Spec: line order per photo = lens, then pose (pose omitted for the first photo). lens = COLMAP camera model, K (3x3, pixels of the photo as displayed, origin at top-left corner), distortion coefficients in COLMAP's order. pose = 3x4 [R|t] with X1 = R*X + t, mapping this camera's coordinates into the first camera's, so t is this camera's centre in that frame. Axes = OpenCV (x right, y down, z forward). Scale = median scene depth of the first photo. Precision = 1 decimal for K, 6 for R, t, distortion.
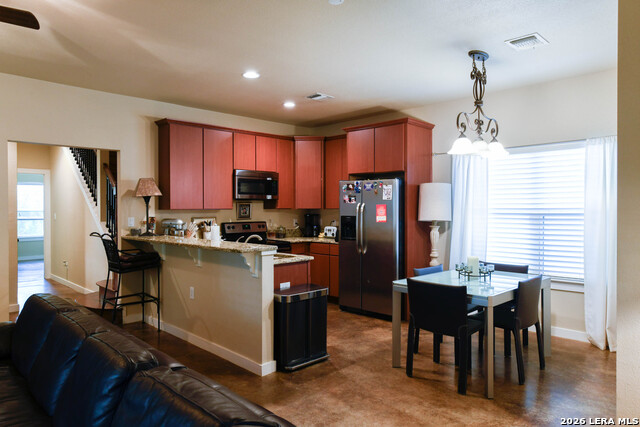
lens RADIAL K [[428.8, 0, 320.0], [0, 428.8, 213.5], [0, 0, 1]] dist [0.007476, 0.000399]
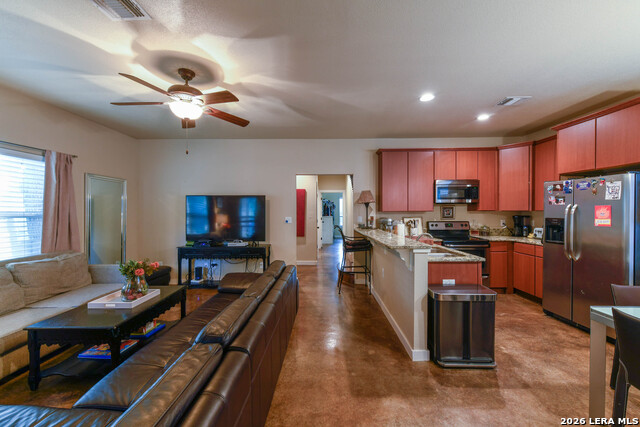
lens RADIAL K [[254.2, 0, 317.3], [0, 254.2, 213.7], [0, 0, 1]] dist [0.000620, -0.000299]
pose [[0.696706, 0.006330, -0.717328, 0.104909], [-0.006412, 0.999976, 0.002596, -0.002005], [0.717328, 0.002790, 0.696730, 0.232078]]
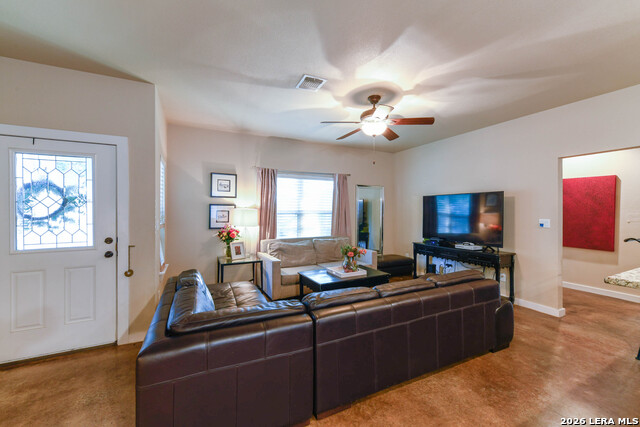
lens RADIAL K [[251.3, 0, 320.4], [0, 251.3, 210.6], [0, 0, 1]] dist [0.000436, 0.000008]
pose [[-0.321879, 0.001488, -0.946780, 0.173541], [-0.010914, 0.999926, 0.005282, -0.005746], [0.946718, 0.012033, -0.321839, 0.445636]]
